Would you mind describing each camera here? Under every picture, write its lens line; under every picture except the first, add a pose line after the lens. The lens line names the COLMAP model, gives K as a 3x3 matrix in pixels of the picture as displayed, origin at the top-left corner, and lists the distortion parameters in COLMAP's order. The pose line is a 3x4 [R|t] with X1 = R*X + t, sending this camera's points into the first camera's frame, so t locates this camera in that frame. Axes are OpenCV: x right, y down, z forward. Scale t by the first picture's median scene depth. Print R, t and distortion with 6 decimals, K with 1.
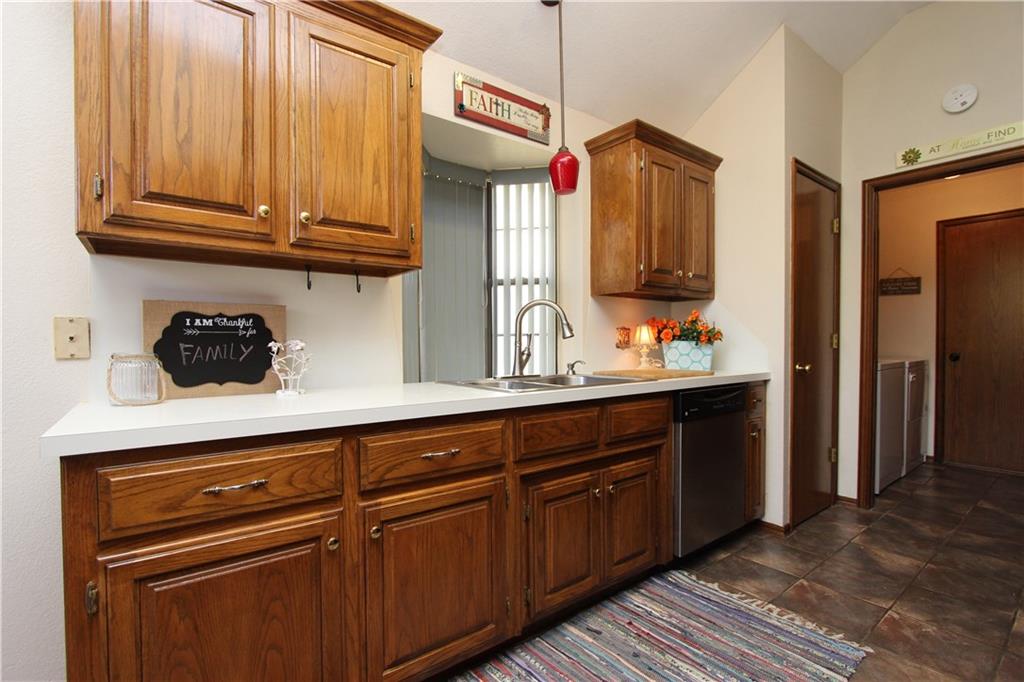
lens RADIAL K [[472.5, 0, 502.8], [0, 472.5, 349.4], [0, 0, 1]] dist [-0.018077, 0.003081]
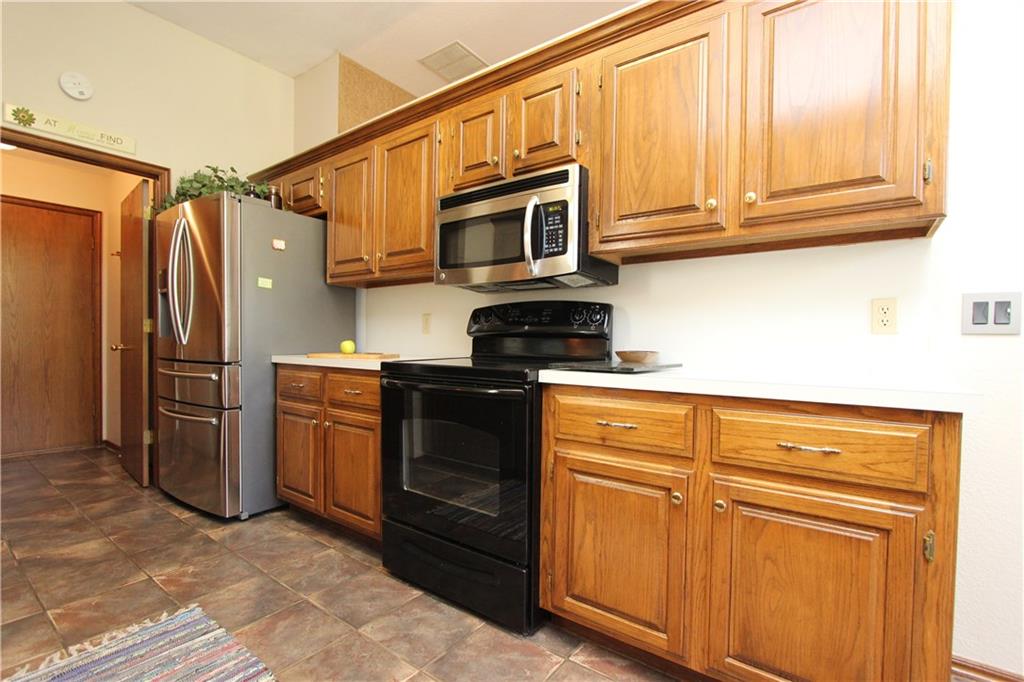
lens RADIAL K [[472.5, 0, 504.5], [0, 472.5, 351.2], [0, 0, 1]] dist [-0.018077, 0.003081]
pose [[-0.267445, -0.019937, 0.963367, -0.343249], [0.001693, 0.999775, 0.021160, 0.031967], [-0.963572, 0.007290, -0.267351, 0.478141]]
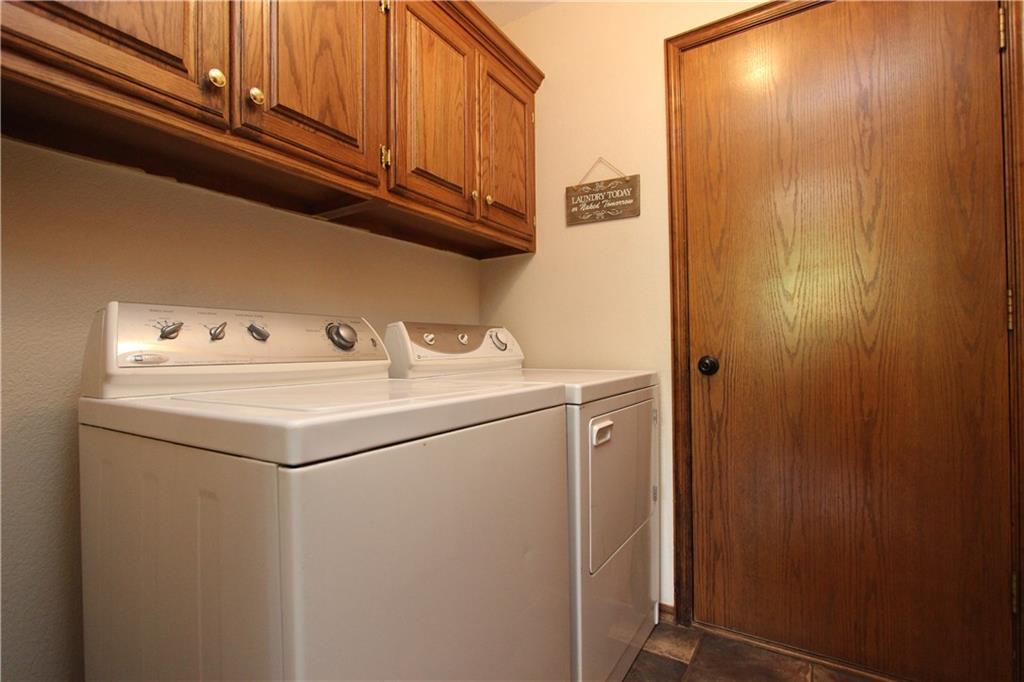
lens RADIAL K [[472.5, 0, 503.3], [0, 472.5, 345.4], [0, 0, 1]] dist [-0.018077, 0.003081]
pose [[0.940079, -0.009216, 0.340833, 1.301422], [0.018120, 0.999572, -0.022950, 0.008785], [-0.340476, 0.027750, 0.939844, 1.325858]]
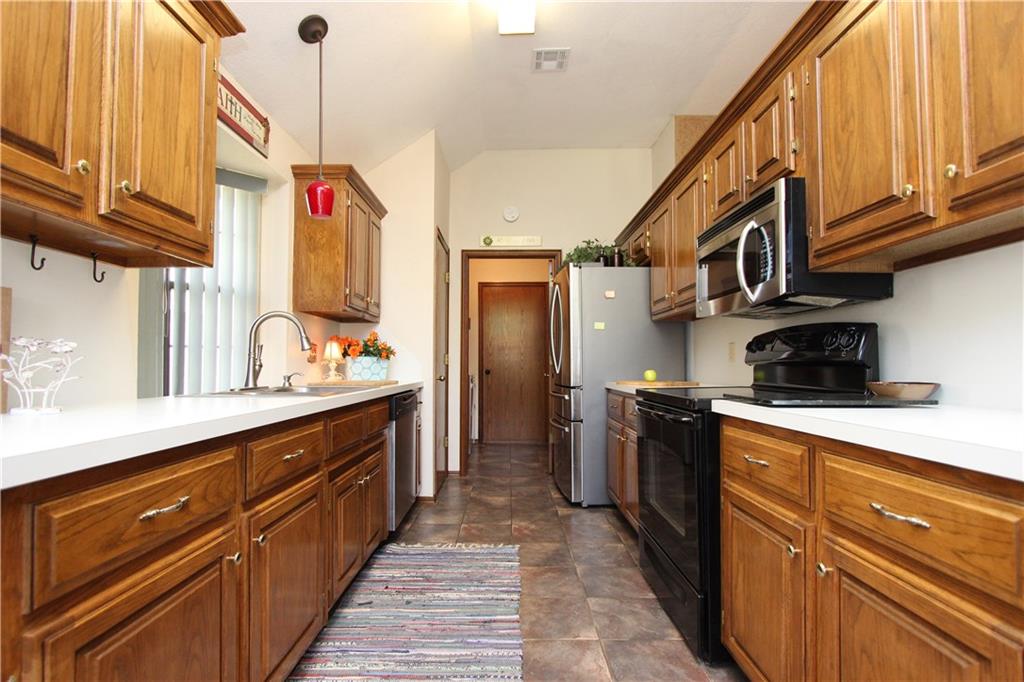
lens RADIAL K [[472.5, 0, 500.2], [0, 472.5, 349.8], [0, 0, 1]] dist [-0.018077, 0.003081]
pose [[0.618928, 0.029896, 0.784879, -0.451296], [0.008665, 0.998955, -0.044883, 0.028463], [-0.785400, 0.034580, 0.618022, 0.006340]]
